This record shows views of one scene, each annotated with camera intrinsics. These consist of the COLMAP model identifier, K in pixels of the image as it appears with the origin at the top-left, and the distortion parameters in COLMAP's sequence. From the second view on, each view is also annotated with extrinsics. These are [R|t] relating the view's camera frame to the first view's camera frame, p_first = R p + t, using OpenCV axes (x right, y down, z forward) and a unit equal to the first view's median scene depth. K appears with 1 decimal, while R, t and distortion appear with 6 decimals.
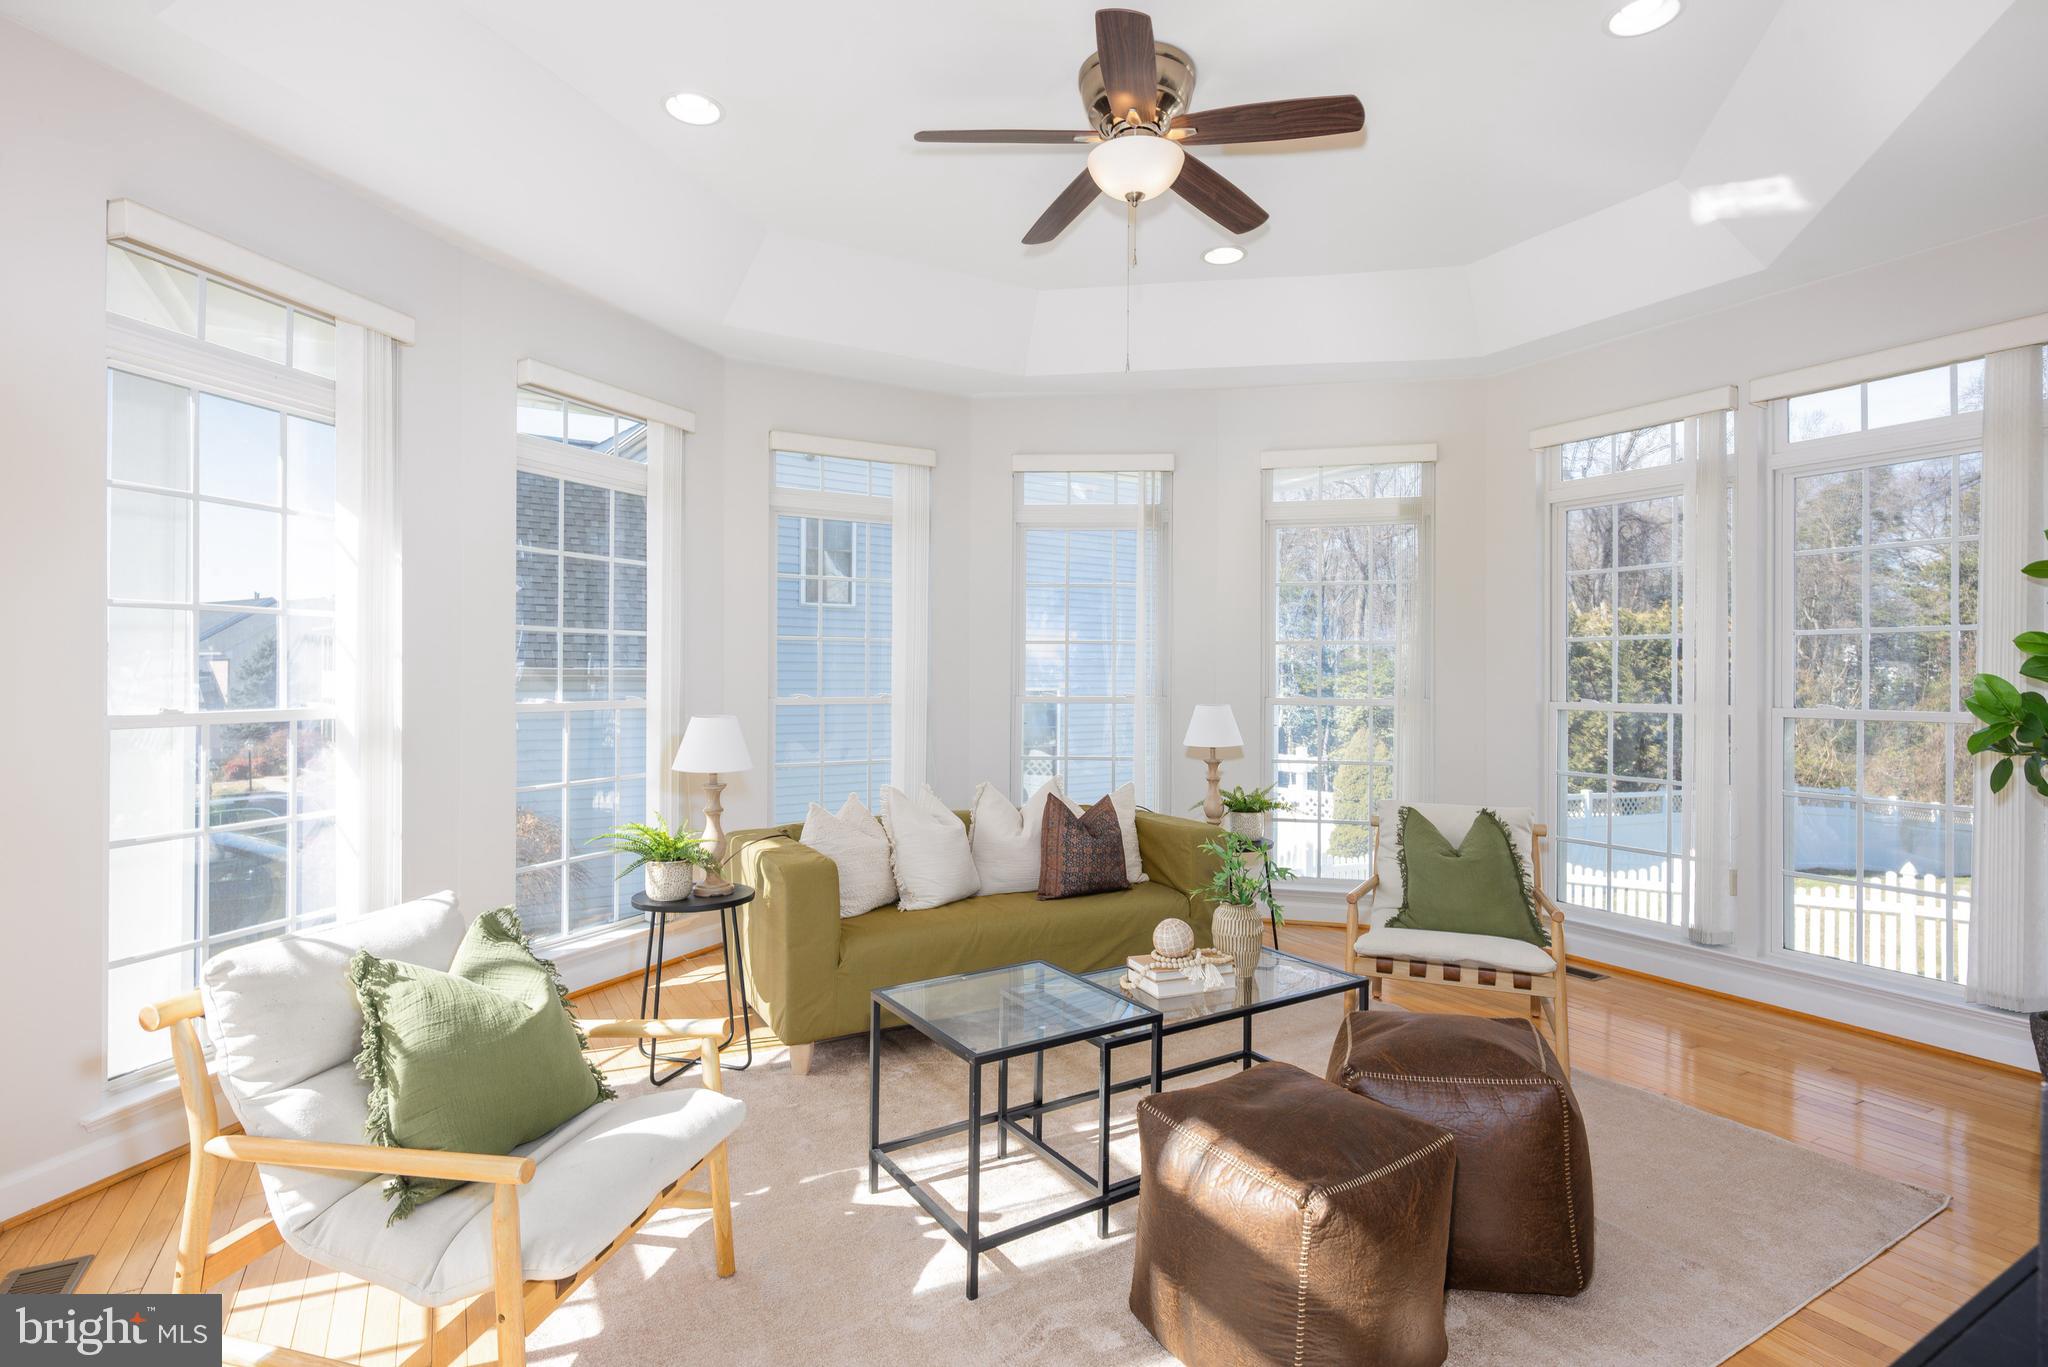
lens RADIAL K [[990.3, 0, 1024.0], [0, 990.3, 683.5], [0, 0, 1]] dist [0.000282, 0.000220]
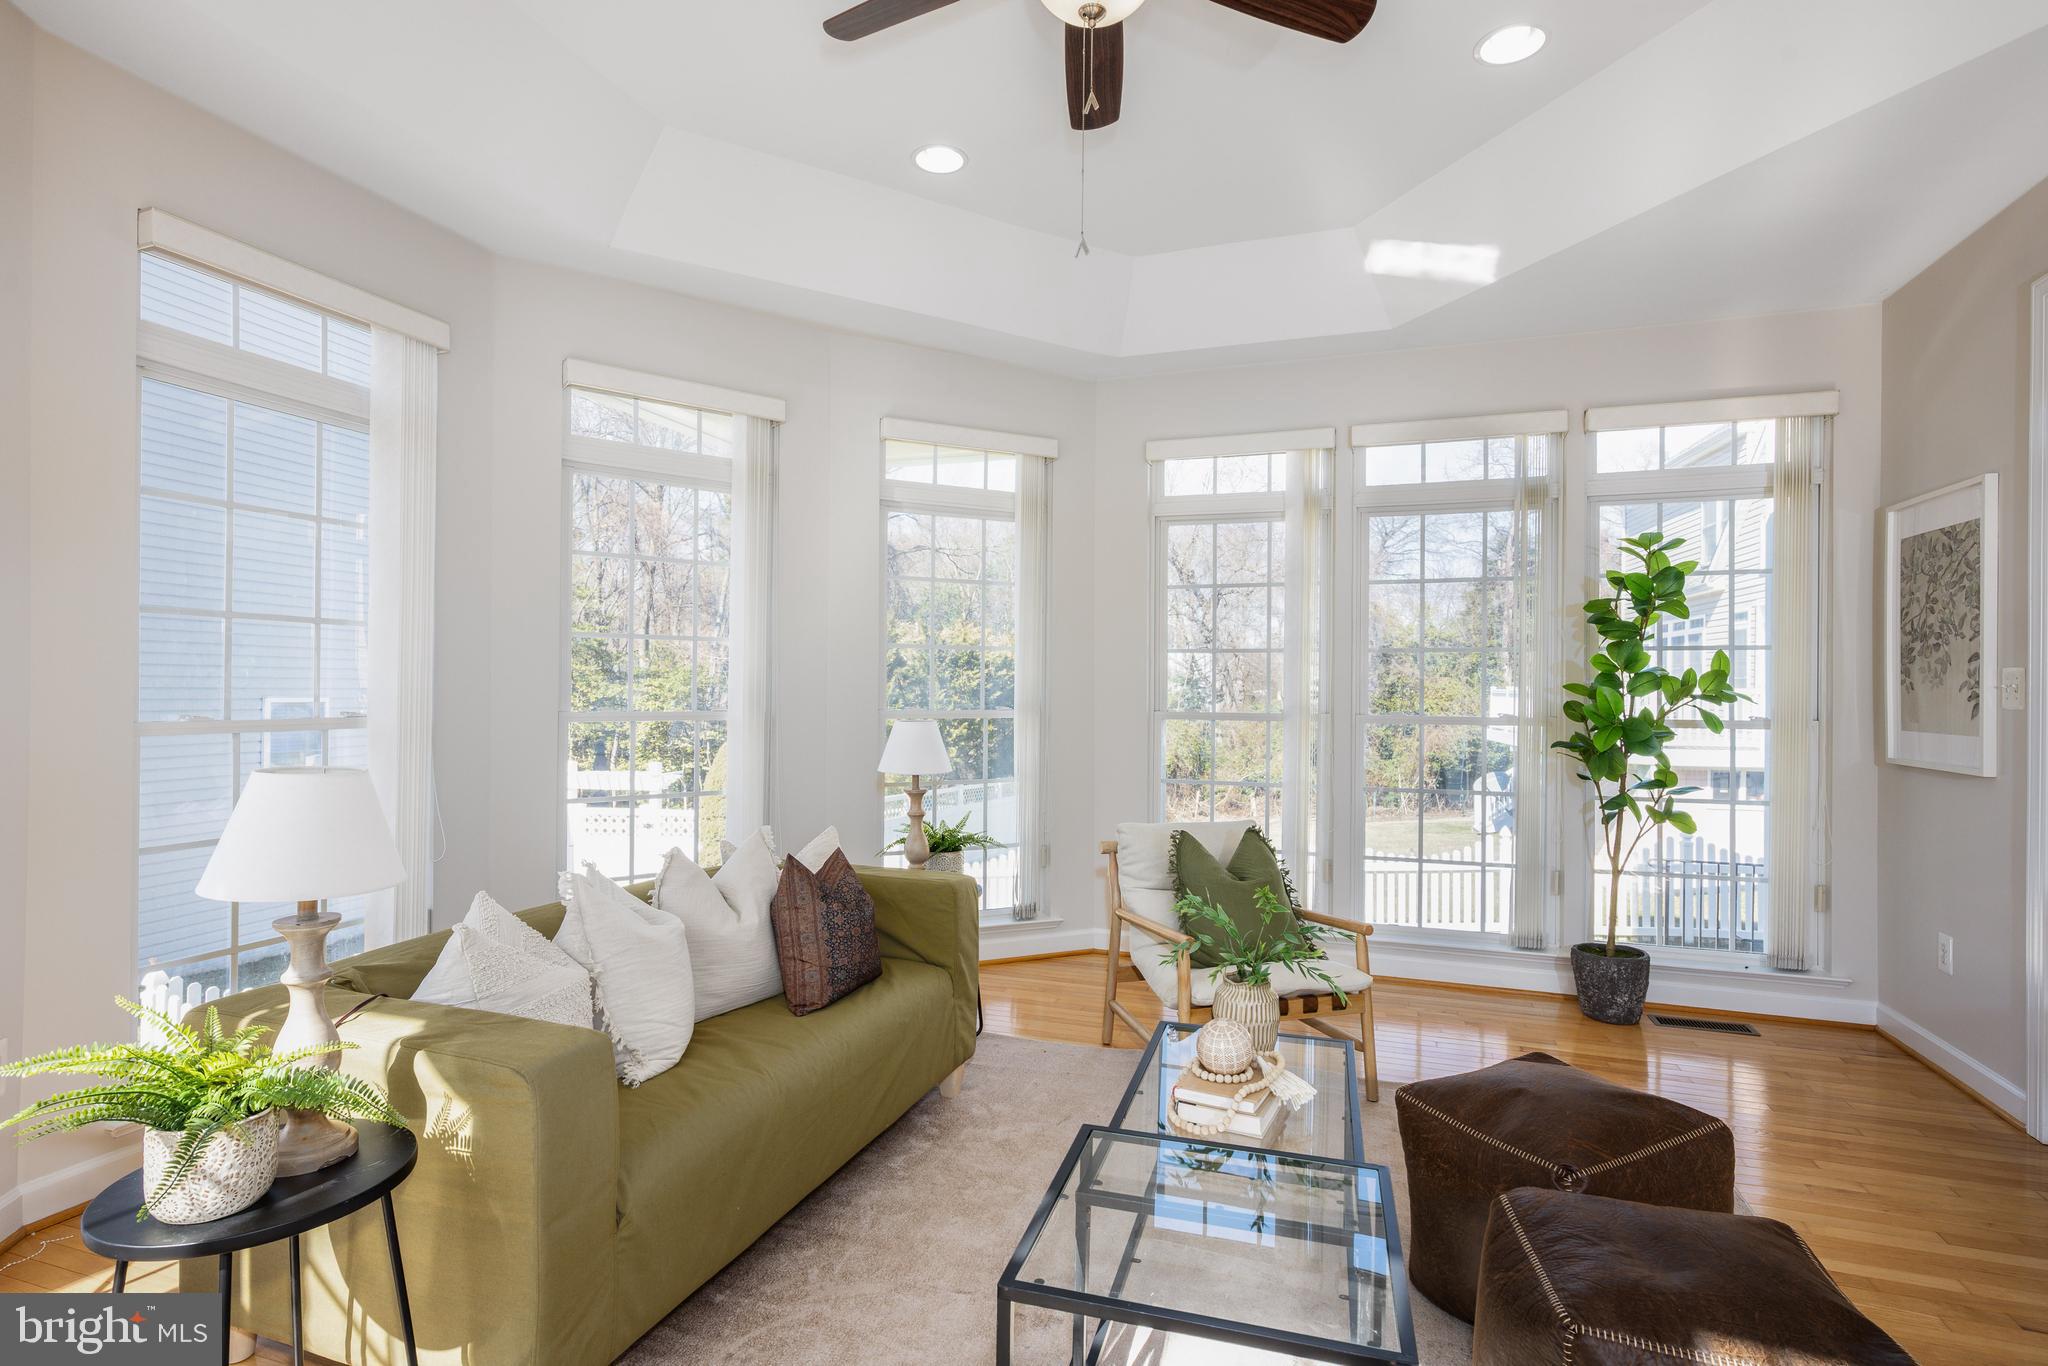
lens RADIAL K [[1012.9, 0, 1024.0], [0, 1012.9, 683.0], [0, 0, 1]] dist [0.002747, 0.000796]
pose [[0.763715, 0.005879, 0.645527, -0.311688], [-0.000345, 0.999962, -0.008698, -0.002028], [-0.645554, 0.006420, 0.763688, 0.370773]]
